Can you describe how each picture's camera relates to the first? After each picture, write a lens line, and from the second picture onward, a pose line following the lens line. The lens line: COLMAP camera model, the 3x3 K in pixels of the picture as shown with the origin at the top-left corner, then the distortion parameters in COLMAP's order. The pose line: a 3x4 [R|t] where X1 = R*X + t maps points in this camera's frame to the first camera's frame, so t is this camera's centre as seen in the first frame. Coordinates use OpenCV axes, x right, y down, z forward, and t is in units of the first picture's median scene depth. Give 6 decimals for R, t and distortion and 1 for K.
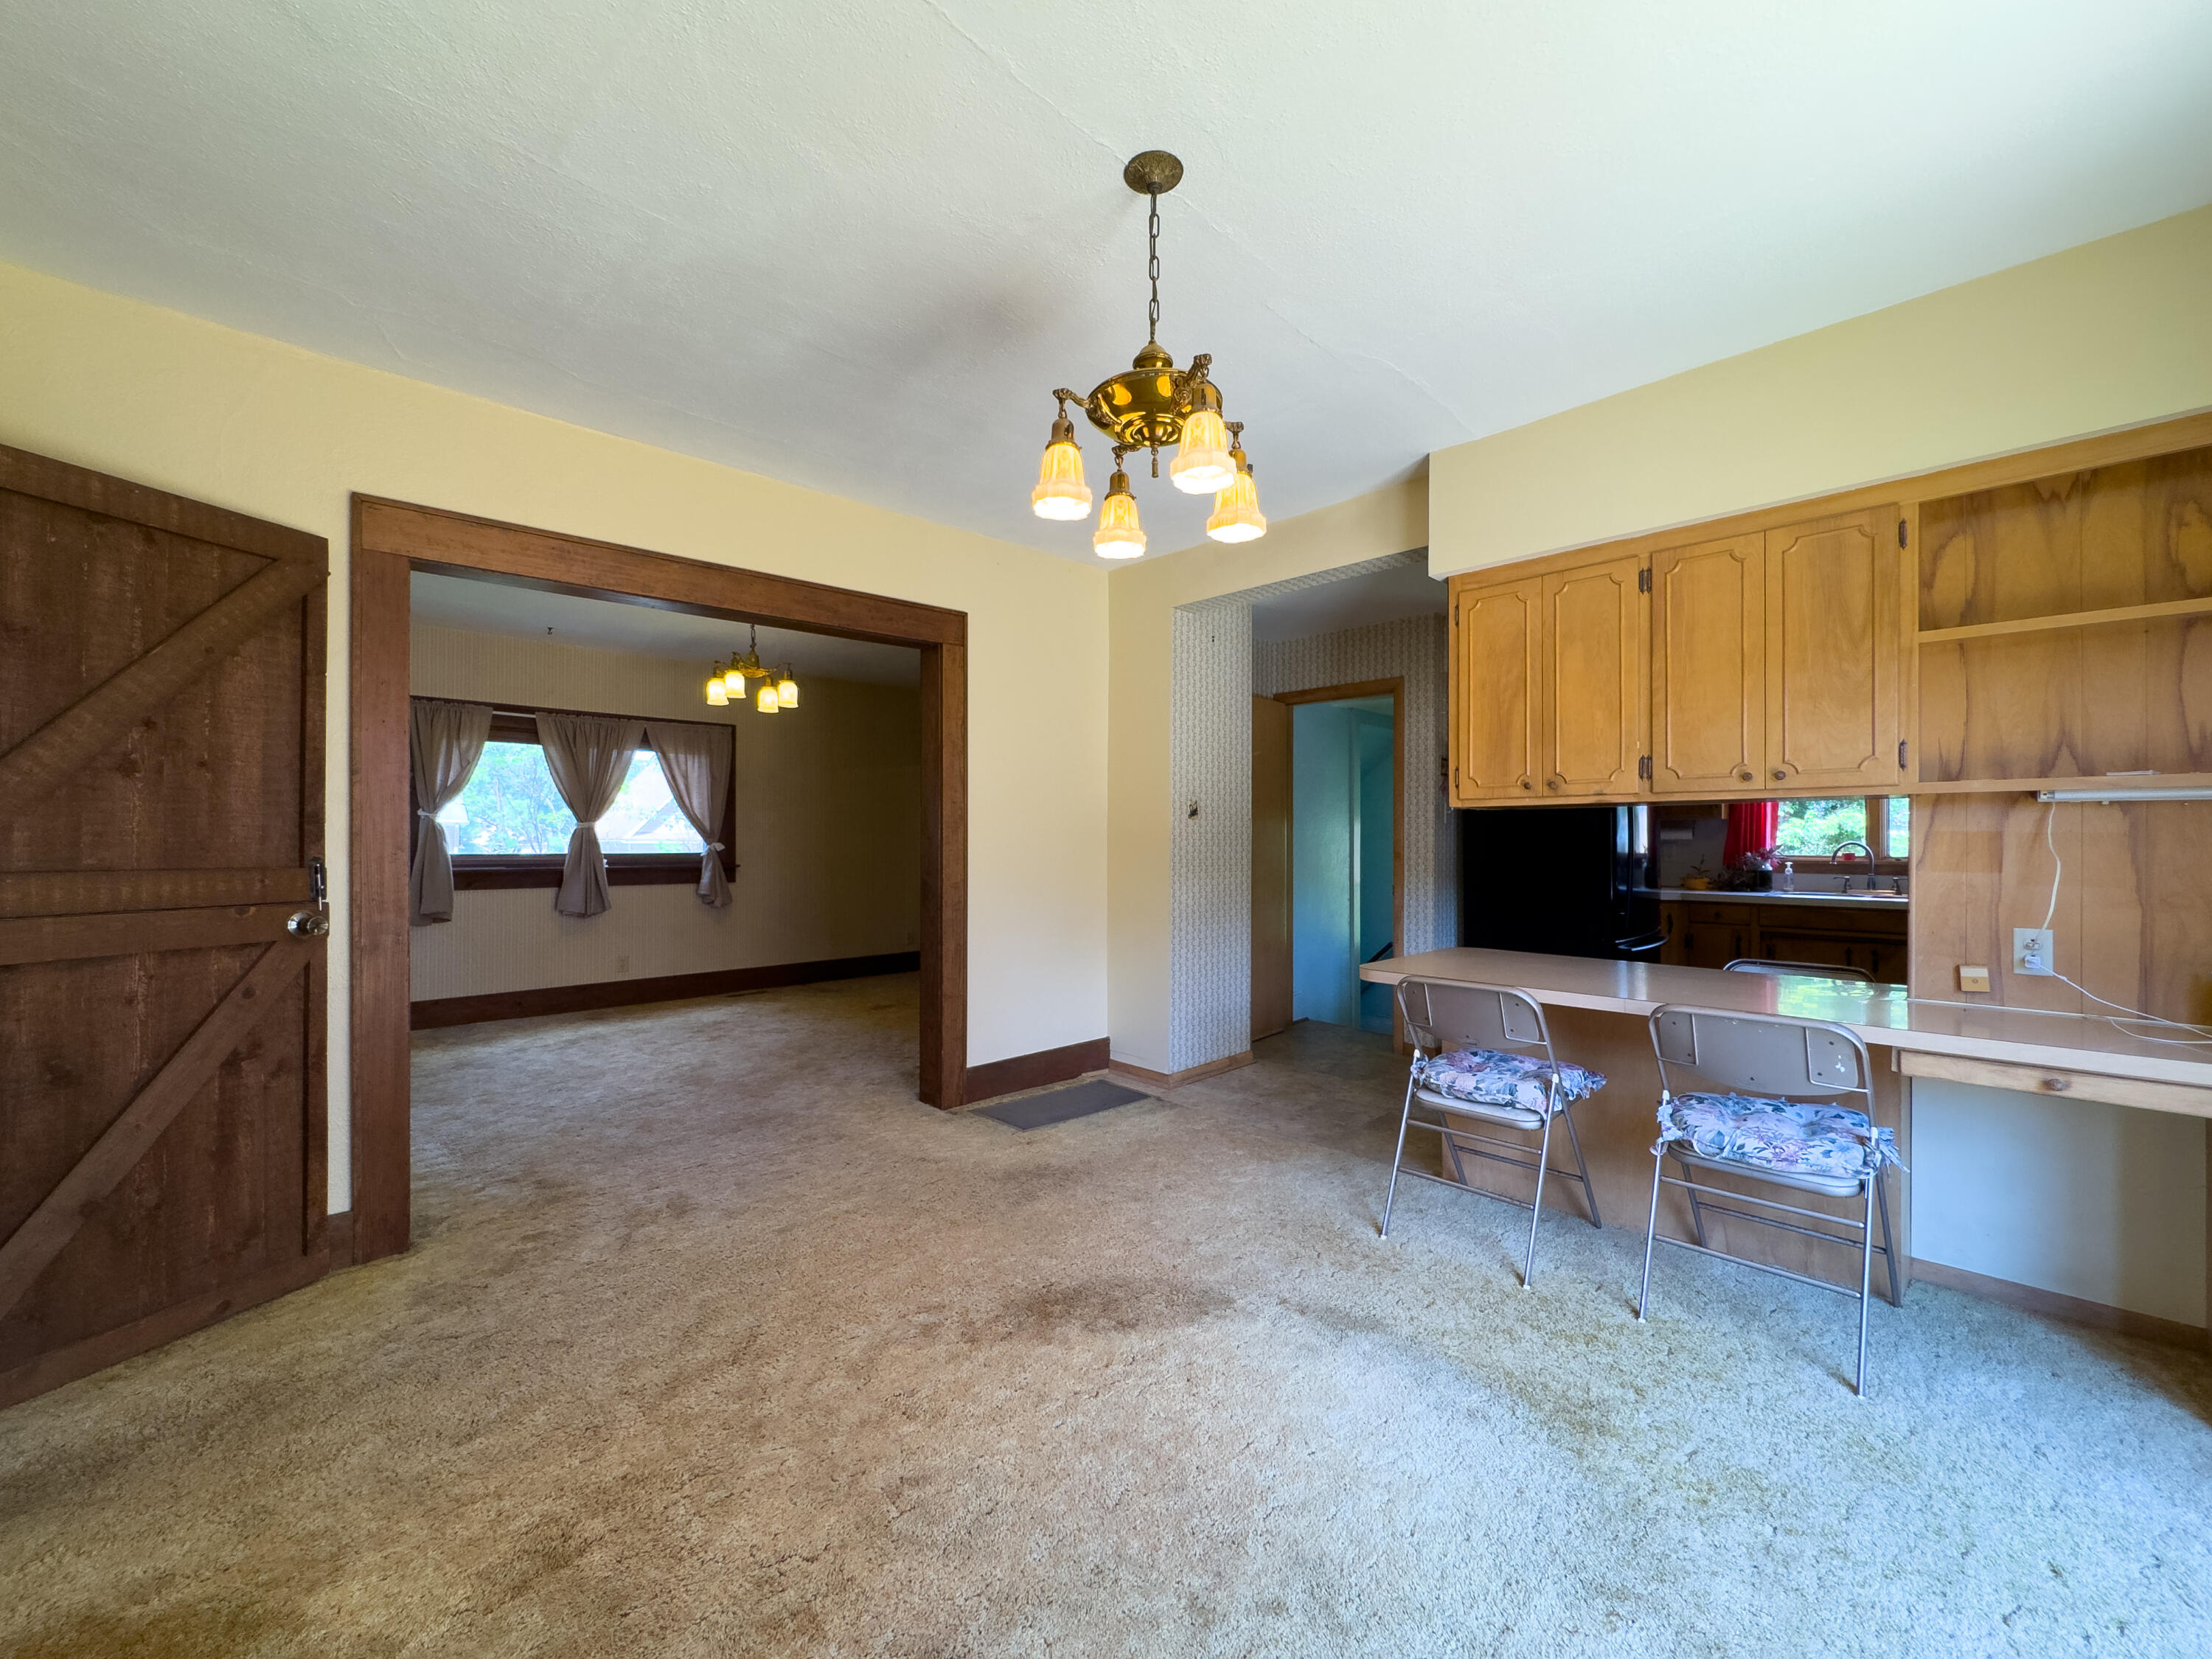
lens RADIAL K [[890.5, 0, 1106.0], [0, 890.5, 829.5], [0, 0, 1]] dist [-0.001264, -0.000074]
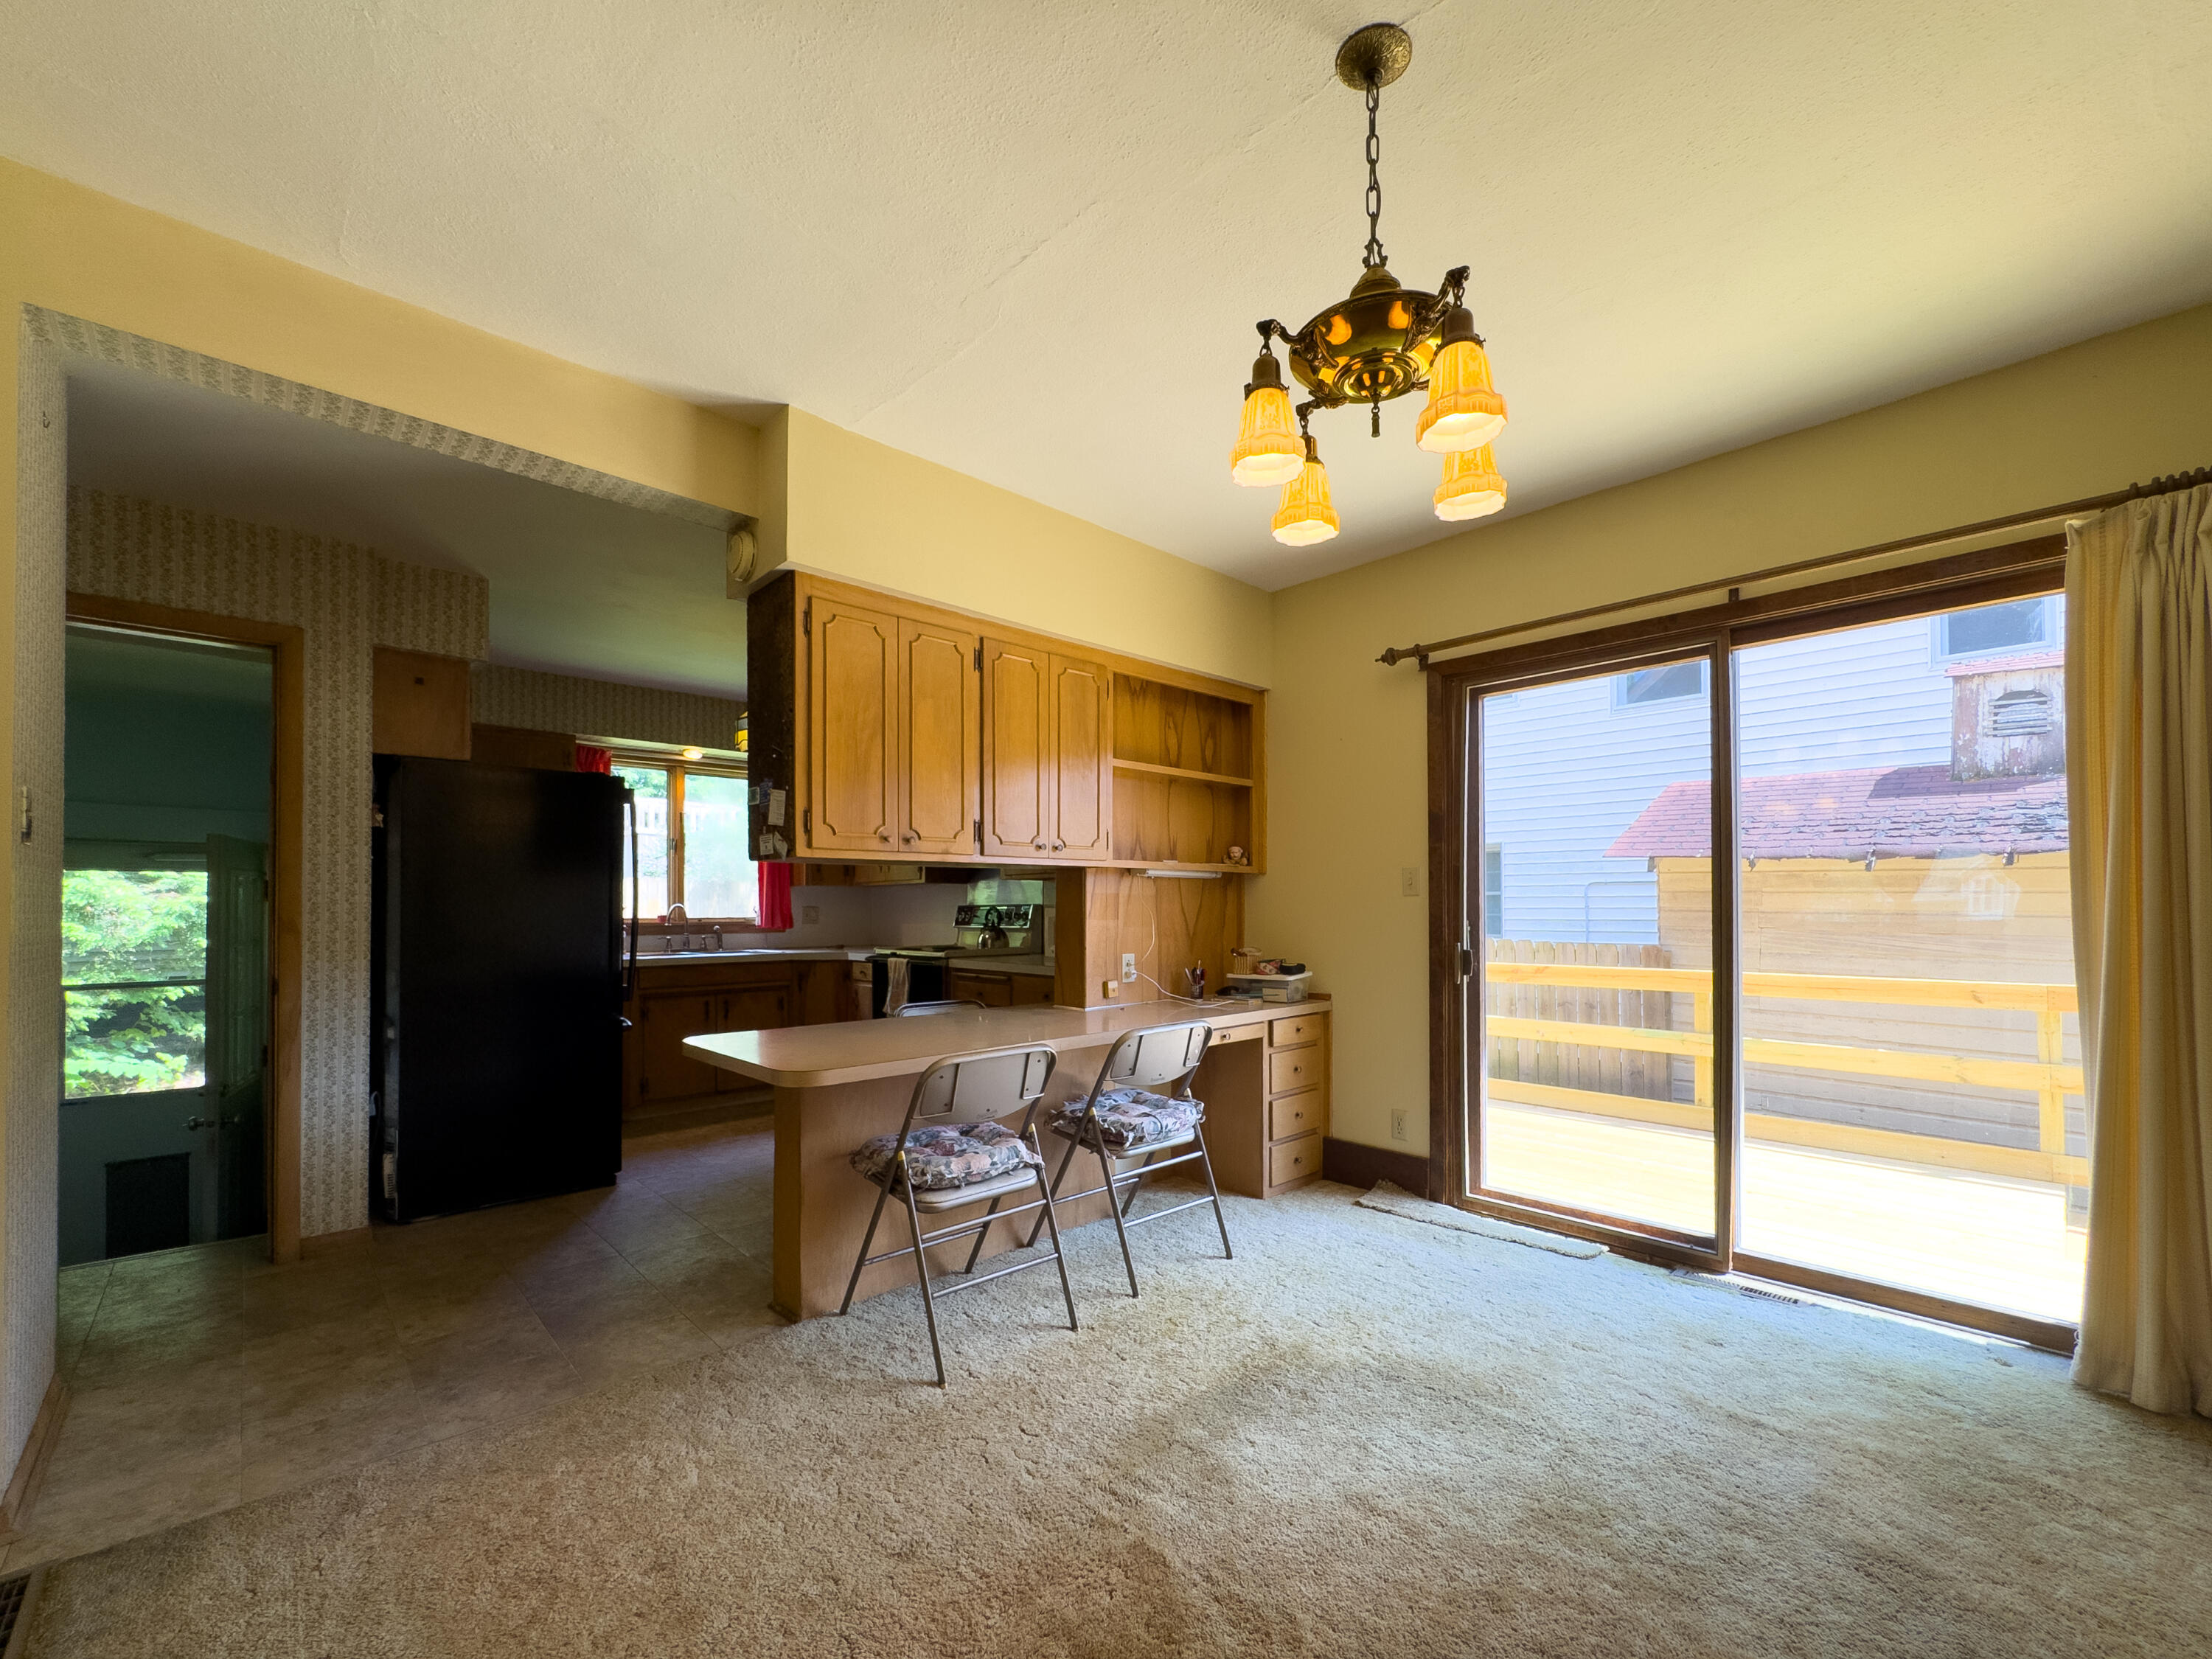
lens RADIAL K [[938.3, 0, 1099.0], [0, 938.3, 889.7], [0, 0, 1]] dist [-0.000378, 0.000121]
pose [[0.008798, 0.016598, 0.999824, -0.490611], [-0.007651, 0.999834, -0.016531, 0.017890], [-0.999932, -0.007504, 0.008924, 0.766664]]
